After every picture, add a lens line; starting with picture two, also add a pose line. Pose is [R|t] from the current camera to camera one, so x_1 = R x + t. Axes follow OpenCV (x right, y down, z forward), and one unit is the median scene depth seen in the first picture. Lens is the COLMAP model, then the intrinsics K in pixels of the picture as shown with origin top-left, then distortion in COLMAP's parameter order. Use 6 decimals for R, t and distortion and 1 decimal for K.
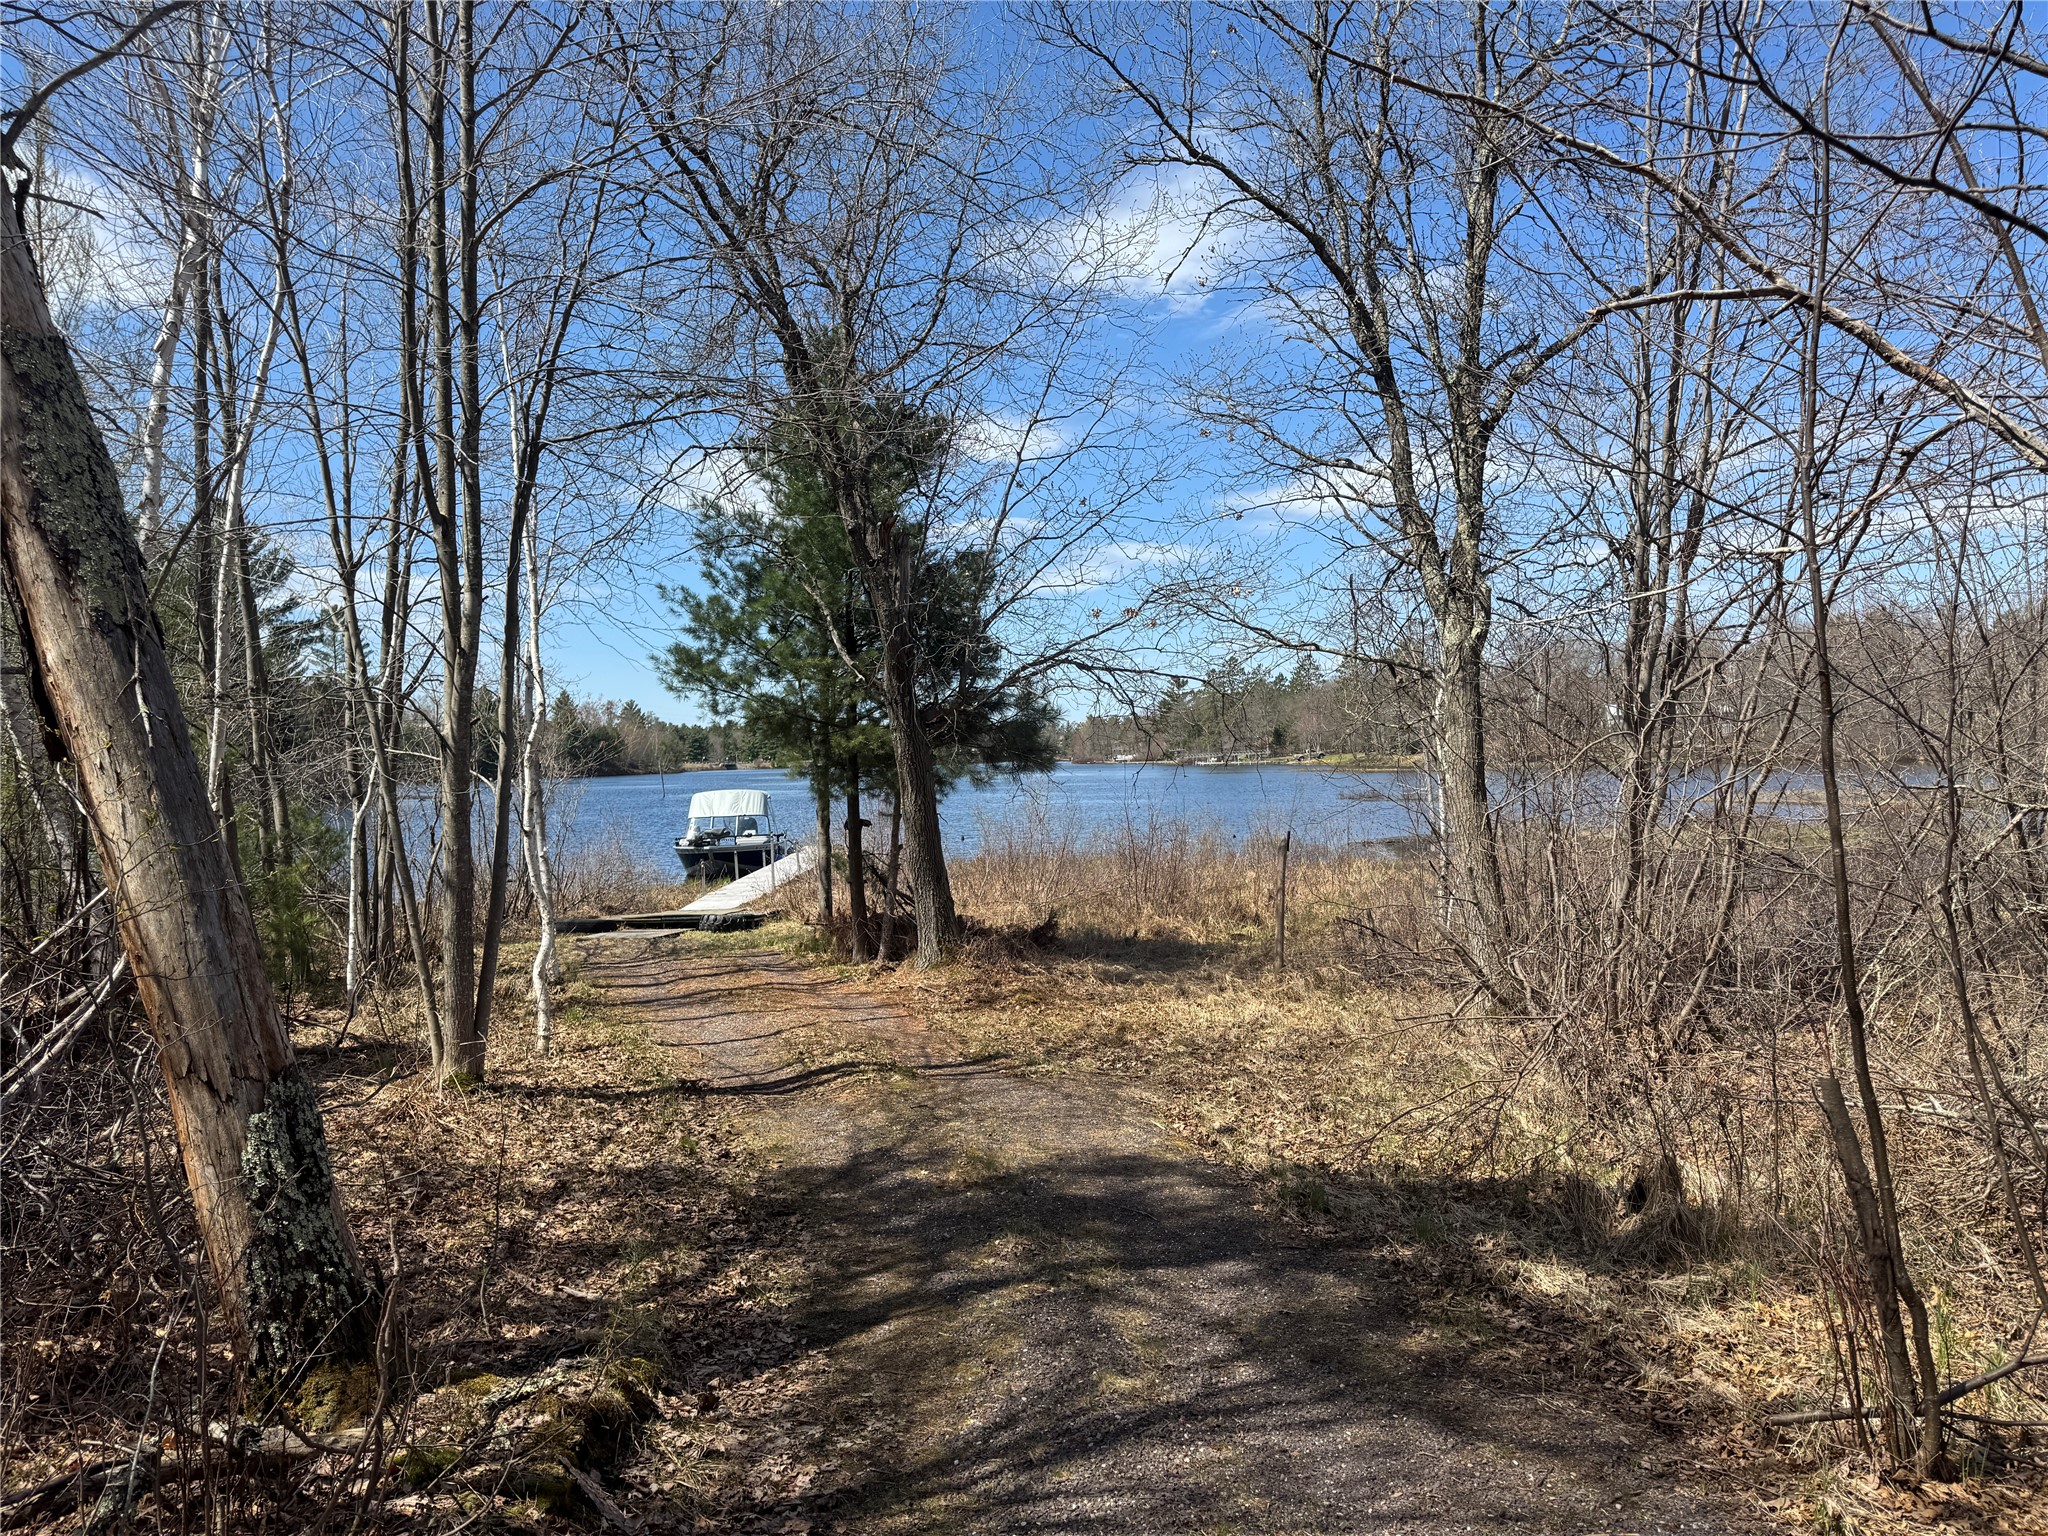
lens RADIAL K [[1404.0, 0, 1020.1], [0, 1404.0, 769.1], [0, 0, 1]] dist [0.012425, -0.031069]
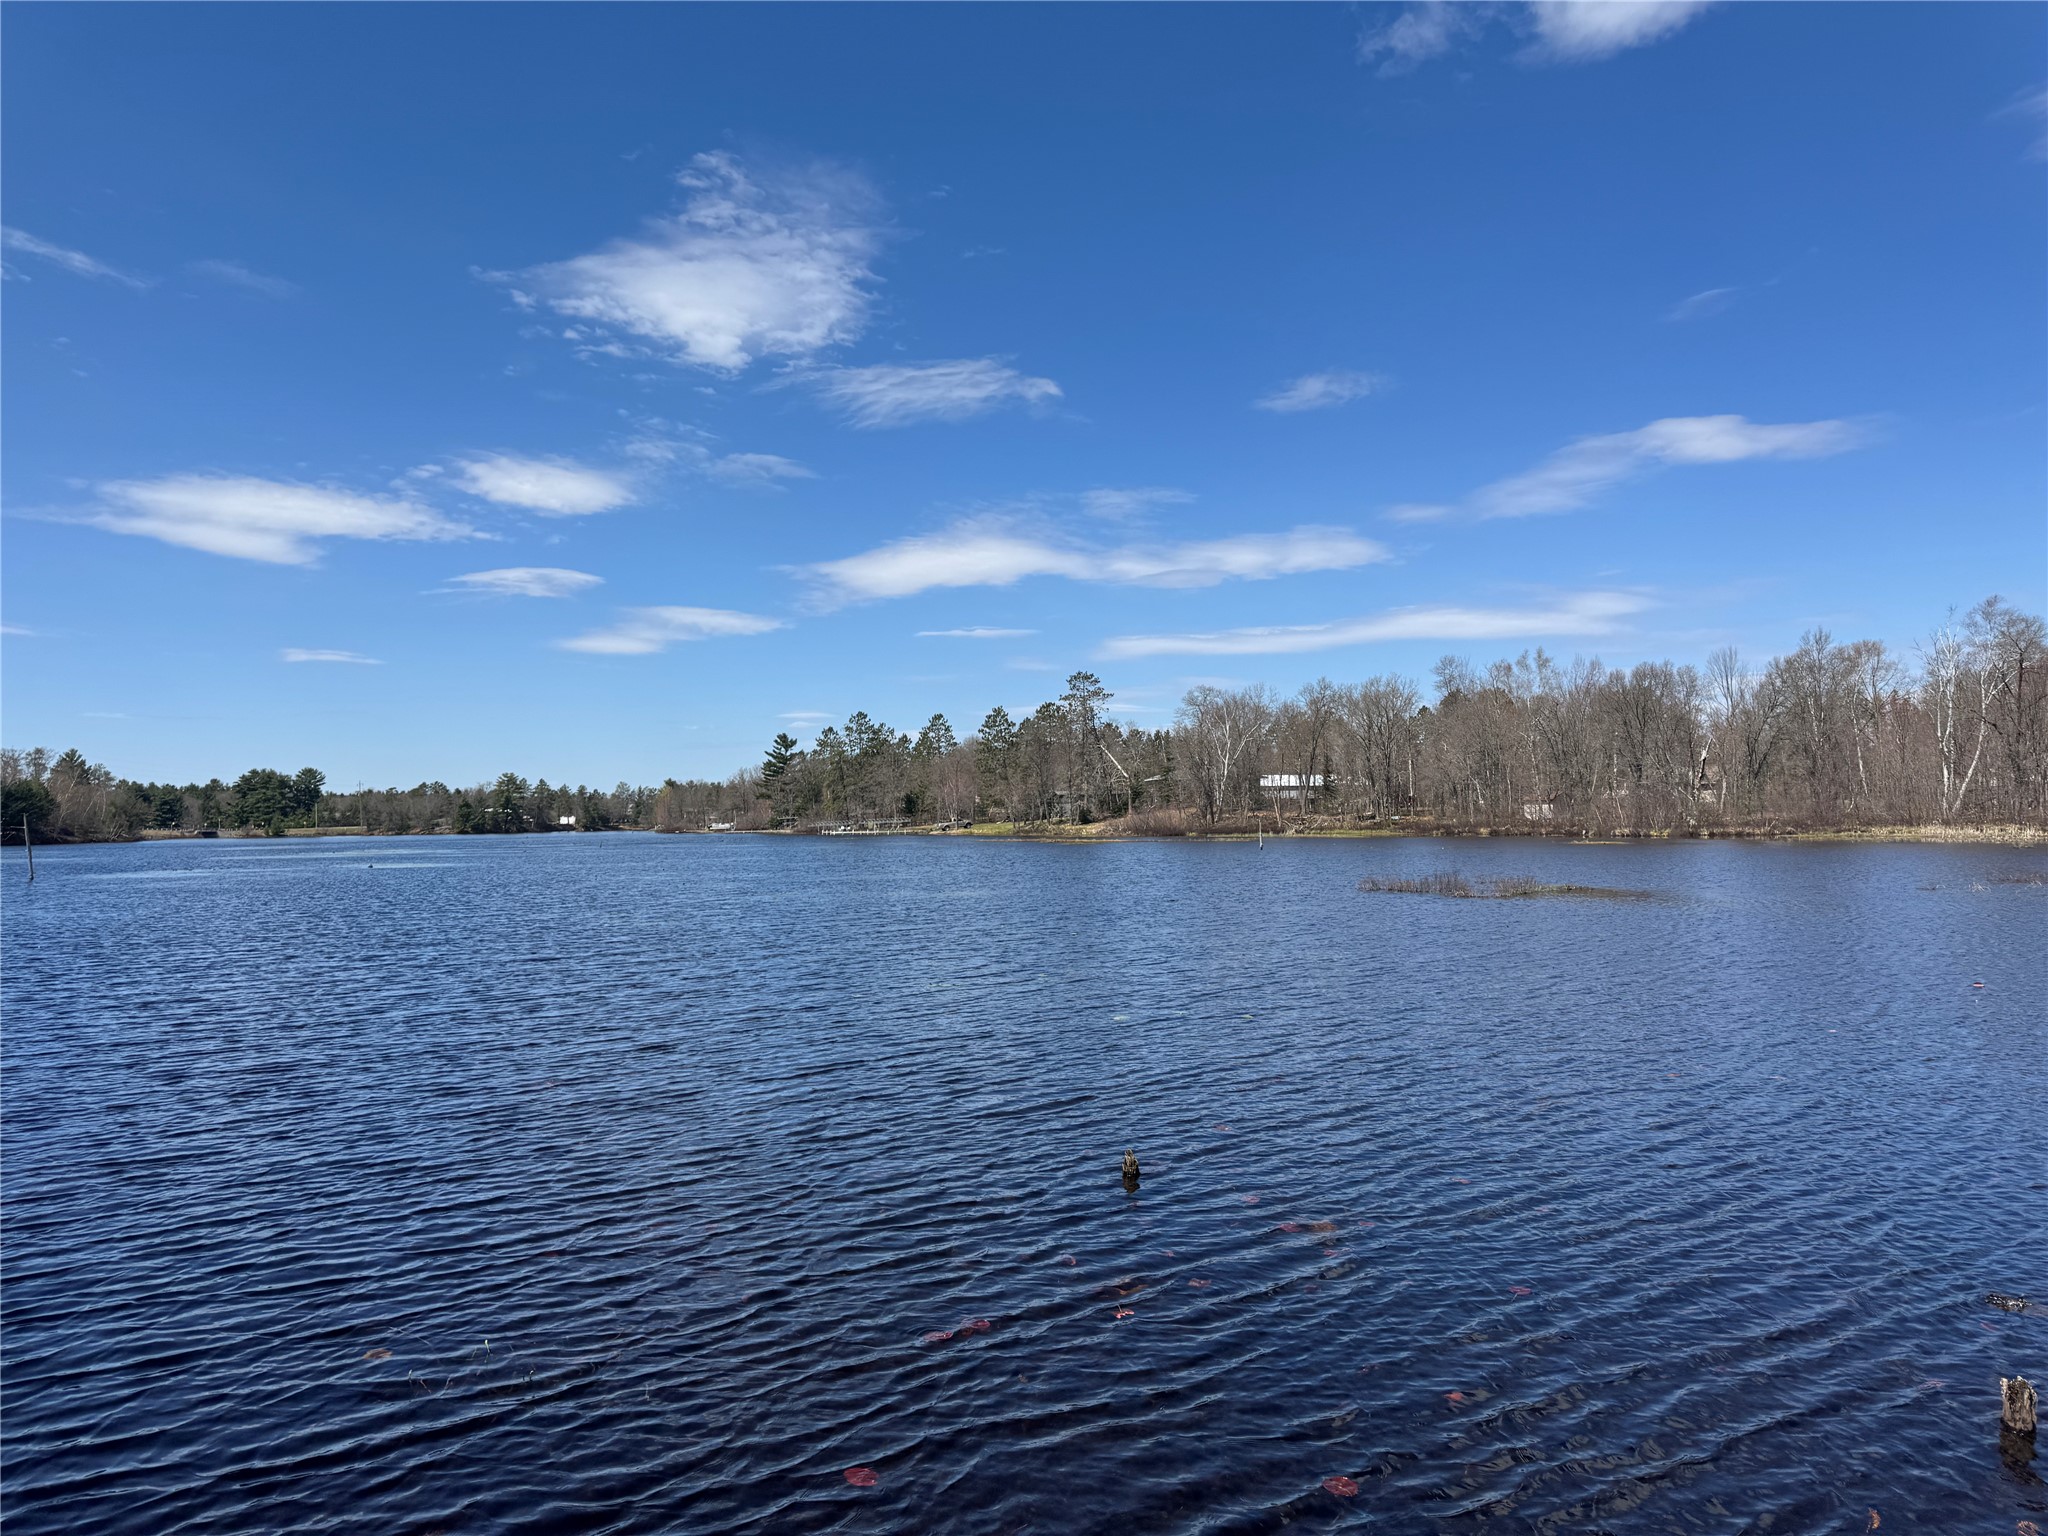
lens RADIAL K [[1404.0, 0, 1020.7], [0, 1404.0, 774.3], [0, 0, 1]] dist [0.012425, -0.031069]
pose [[0.951028, 0.021576, 0.308351, -0.014227], [-0.006560, 0.998745, -0.049651, 0.000716], [-0.309035, 0.045196, 0.949976, 0.099623]]
